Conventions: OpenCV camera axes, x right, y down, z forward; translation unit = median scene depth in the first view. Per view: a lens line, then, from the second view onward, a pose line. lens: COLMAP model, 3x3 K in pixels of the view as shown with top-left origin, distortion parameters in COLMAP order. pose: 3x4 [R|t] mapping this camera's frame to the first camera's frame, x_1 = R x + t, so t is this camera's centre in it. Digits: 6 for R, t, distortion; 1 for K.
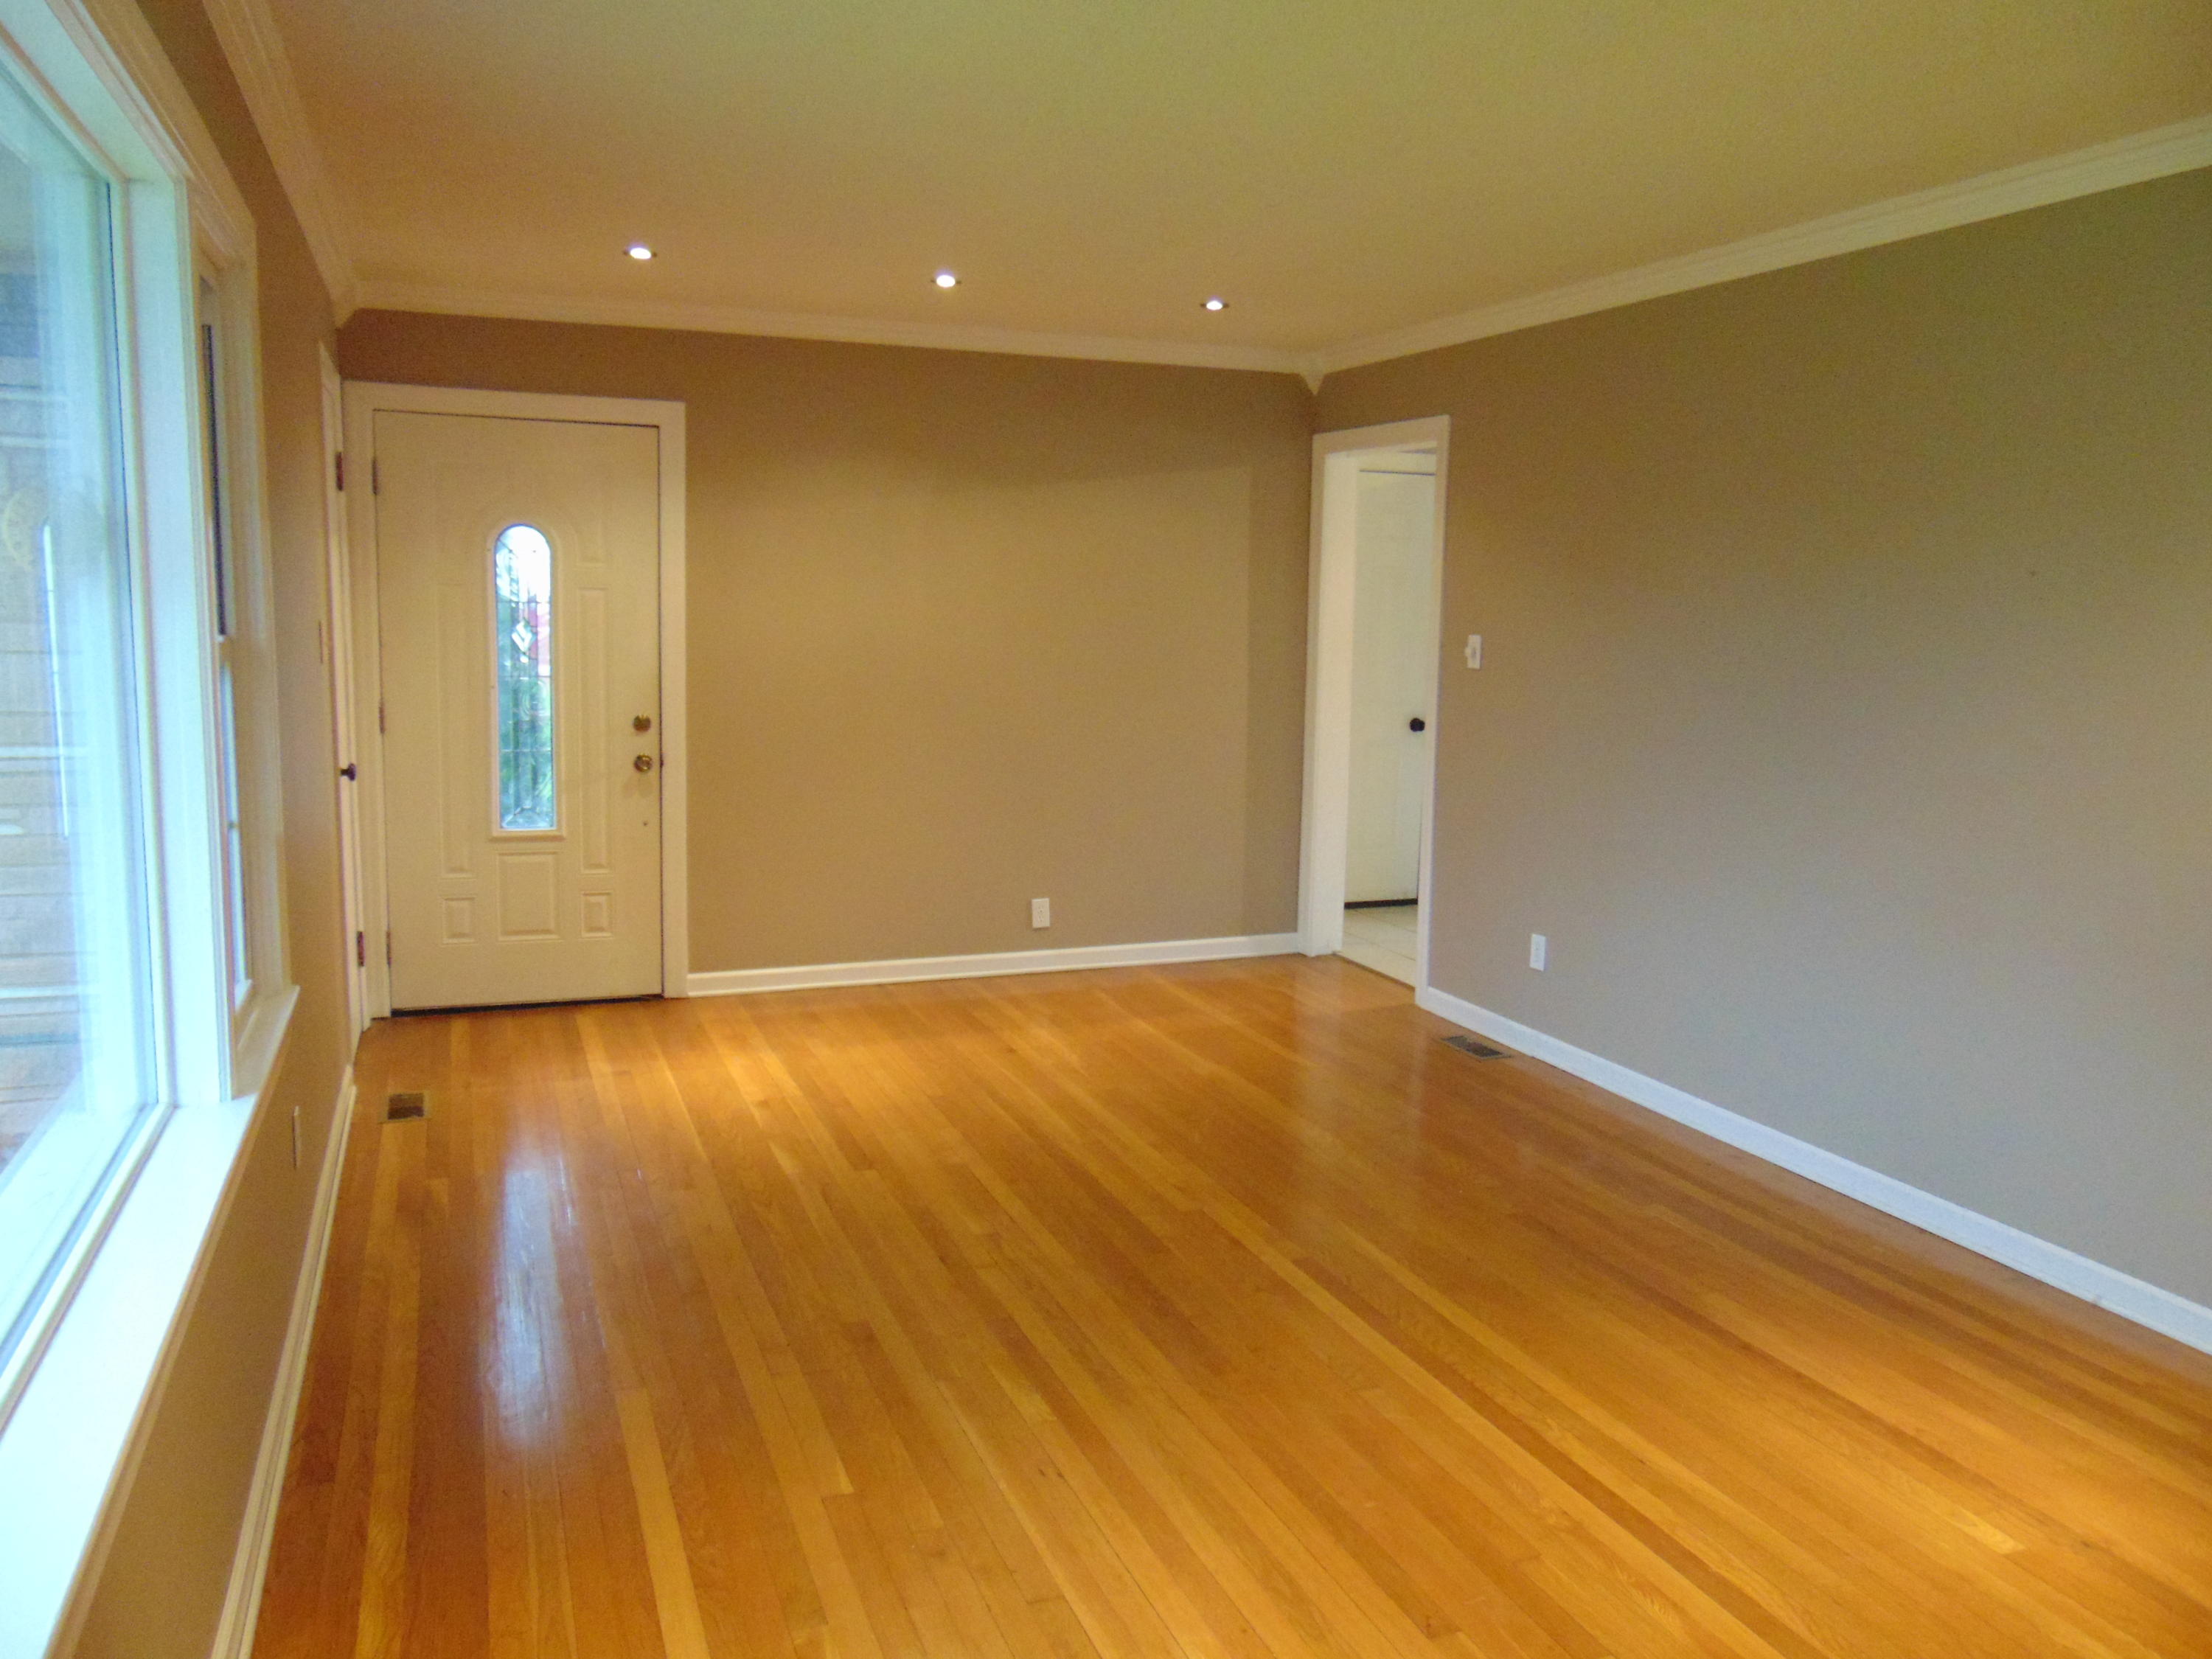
lens RADIAL K [[1656.2, 0, 1103.5], [0, 1656.2, 821.0], [0, 0, 1]] dist [-0.045873, 0.094002]
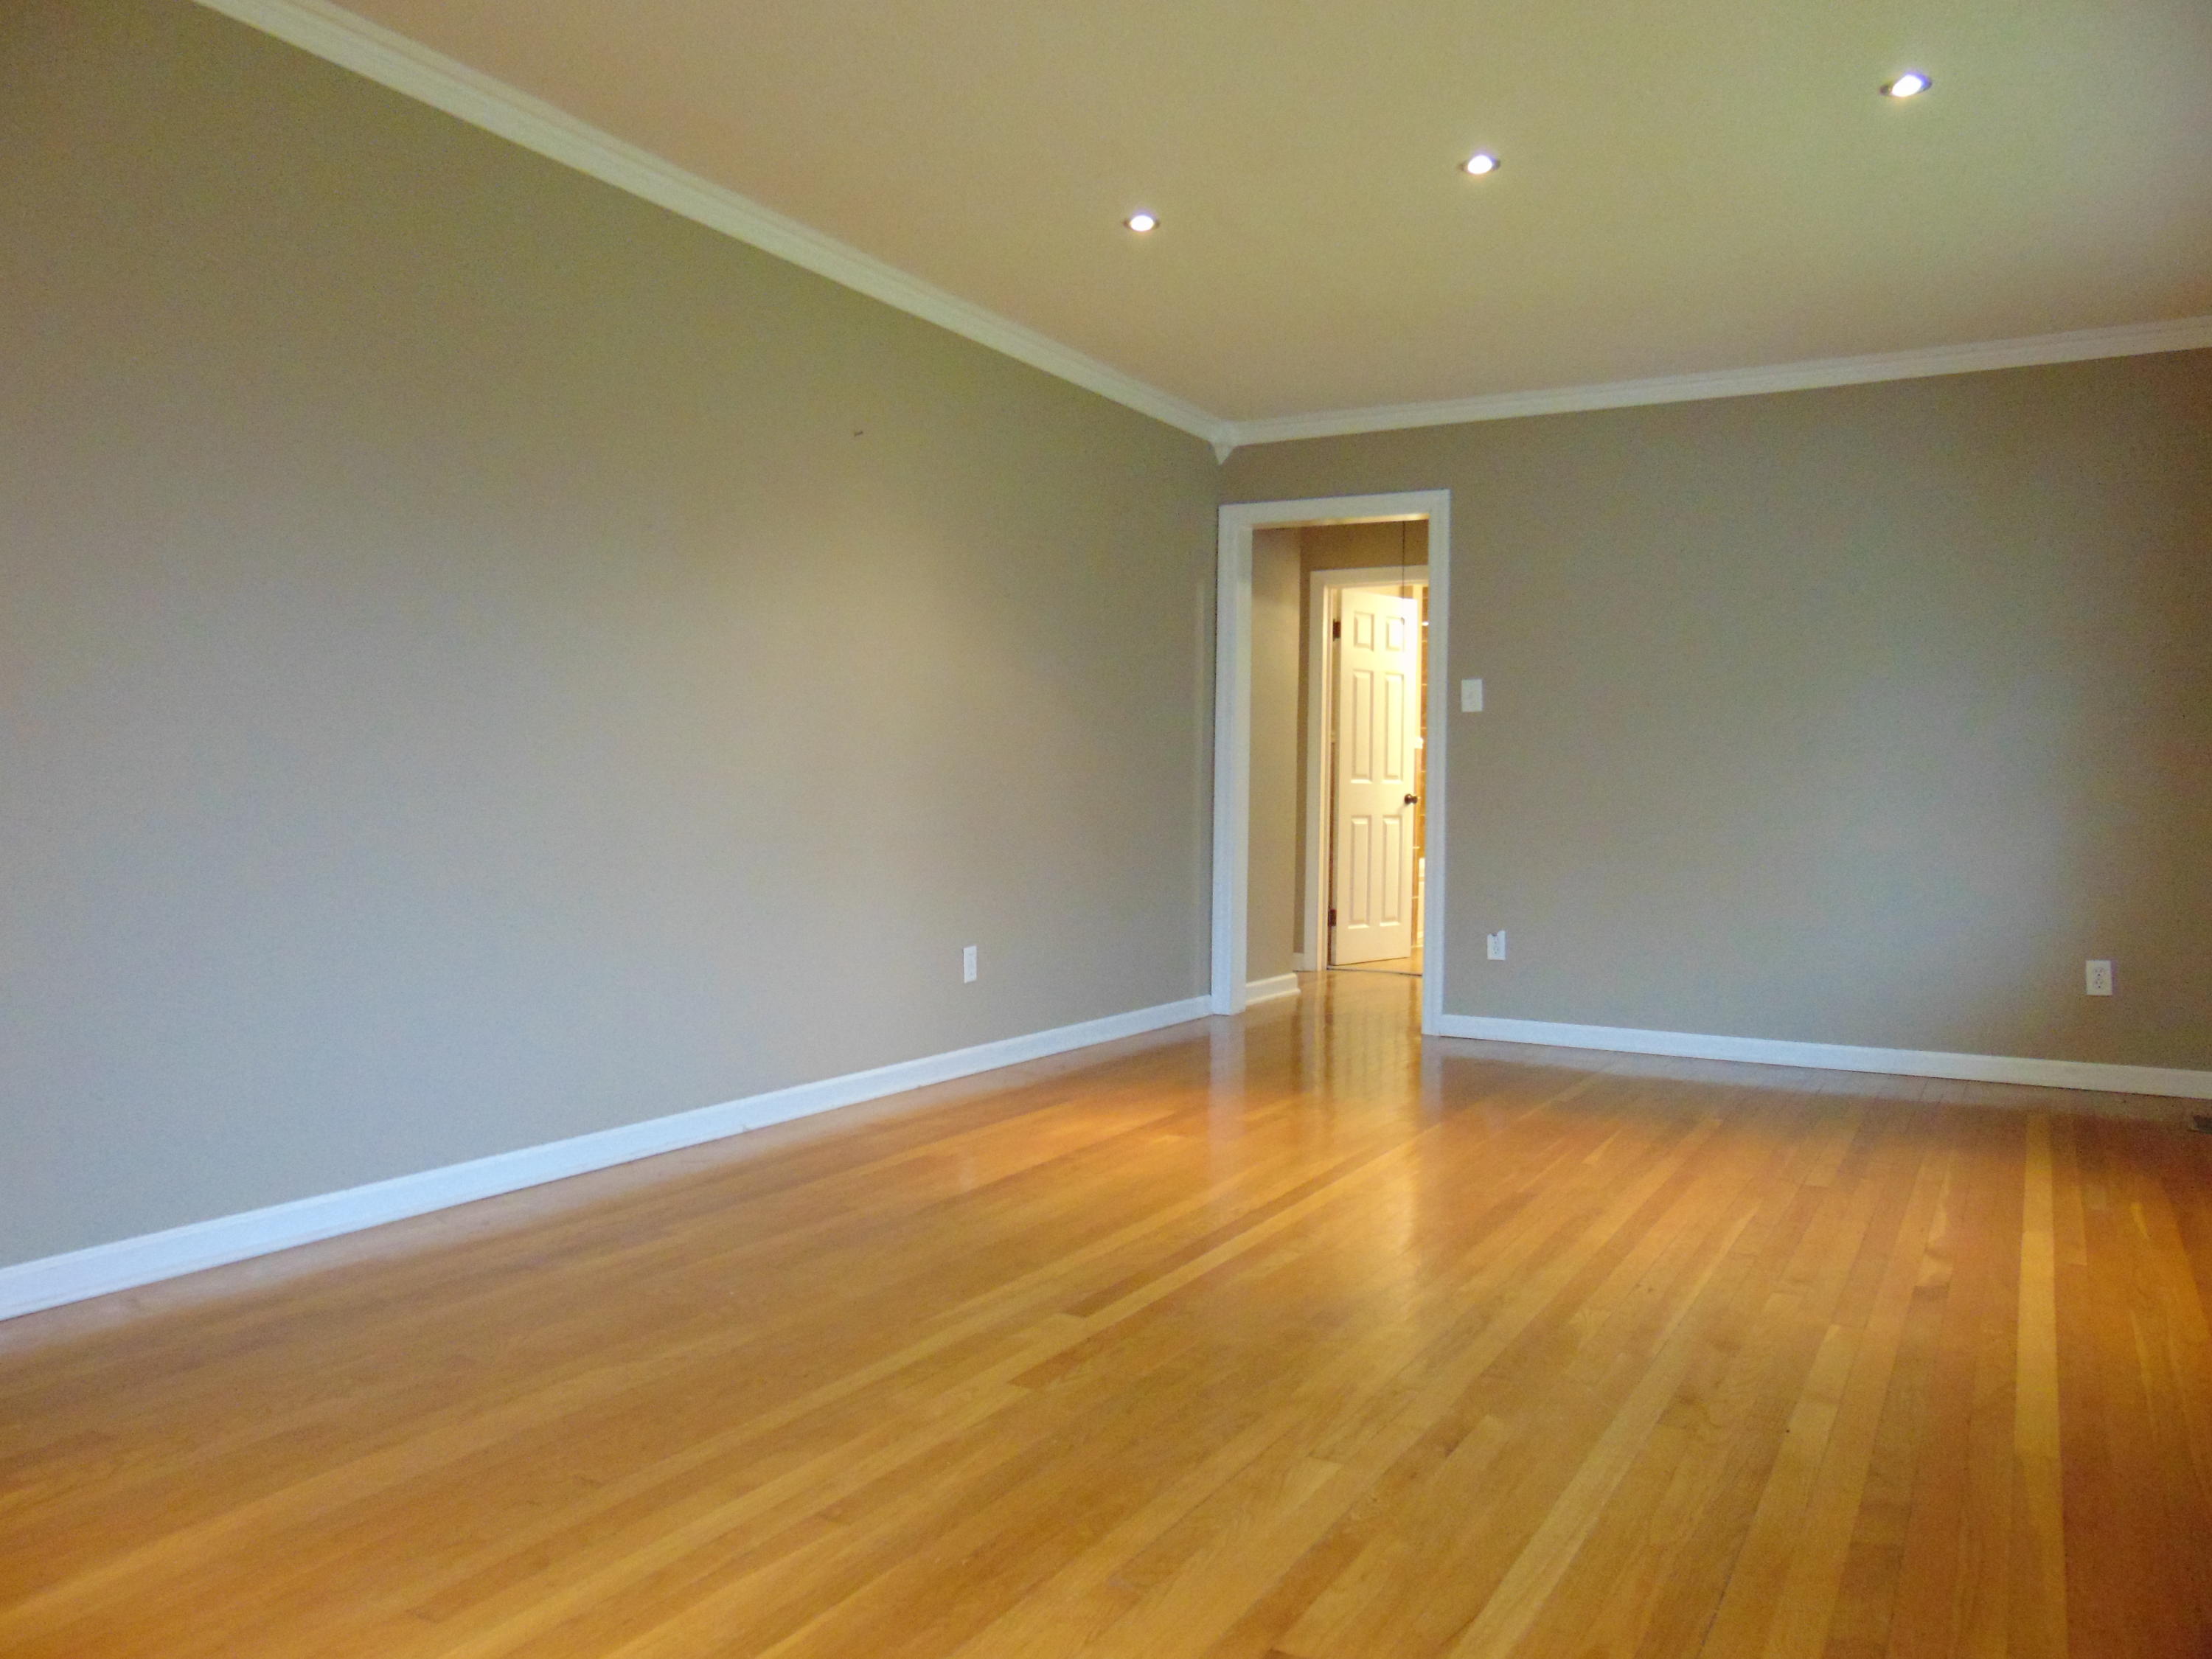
lens RADIAL K [[1656.2, 0, 1103.5], [0, 1656.2, 821.0], [0, 0, 1]] dist [-0.045873, 0.094002]
pose [[-0.629705, -0.040272, 0.775790, -0.322411], [0.081310, 0.989753, 0.117378, -0.037361], [-0.772568, 0.136993, -0.619978, 0.954702]]
